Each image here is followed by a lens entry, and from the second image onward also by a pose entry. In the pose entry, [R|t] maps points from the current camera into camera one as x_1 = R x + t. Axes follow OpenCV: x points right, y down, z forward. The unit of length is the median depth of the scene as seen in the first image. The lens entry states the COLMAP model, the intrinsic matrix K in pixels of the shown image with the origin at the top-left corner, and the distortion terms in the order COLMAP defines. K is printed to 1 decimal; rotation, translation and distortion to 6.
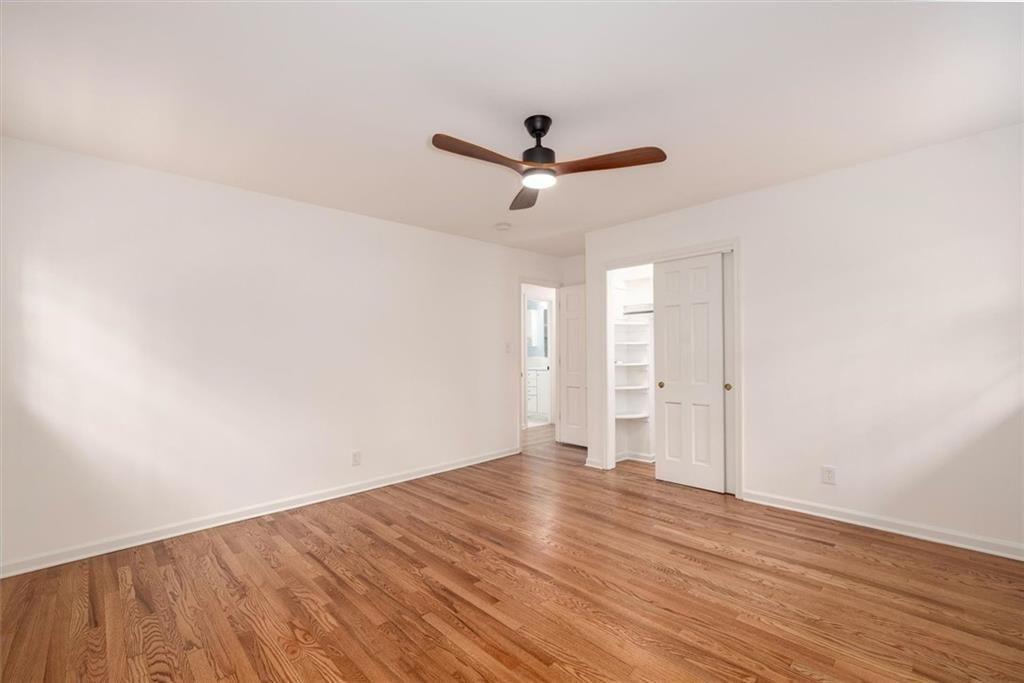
lens RADIAL K [[465.7, 0, 511.2], [0, 465.7, 342.0], [0, 0, 1]] dist [0.000339, -0.000003]
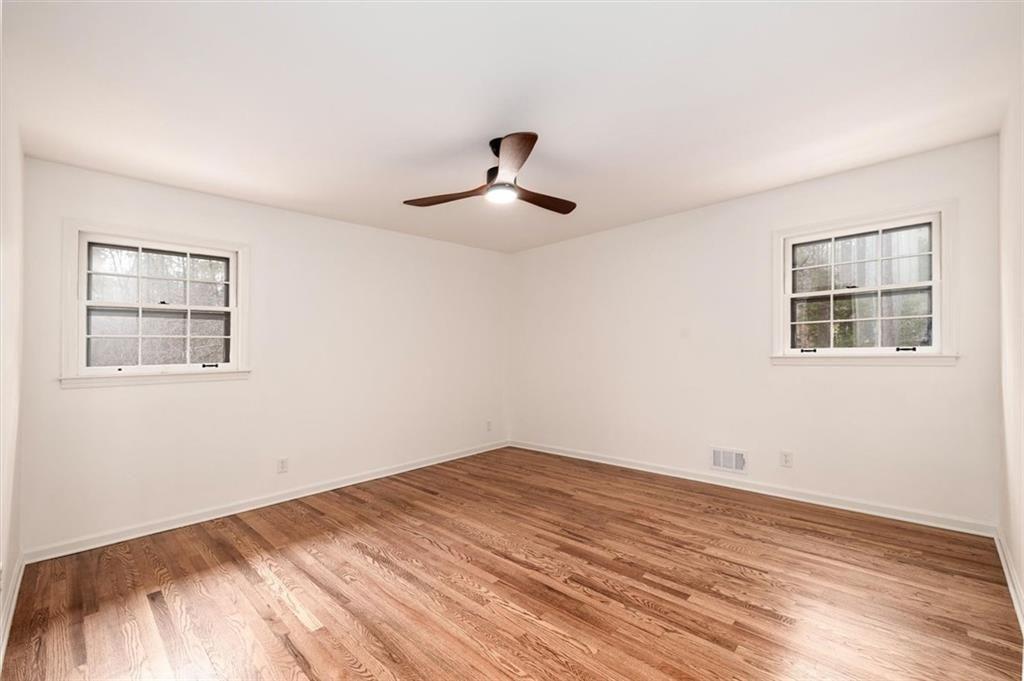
lens RADIAL K [[465.7, 0, 509.9], [0, 465.7, 347.8], [0, 0, 1]] dist [0.000339, -0.000003]
pose [[-0.998930, 0.038176, -0.026123, 0.052390], [0.038903, 0.998853, -0.027927, 0.042273], [0.025027, -0.028914, -0.999269, 2.020240]]
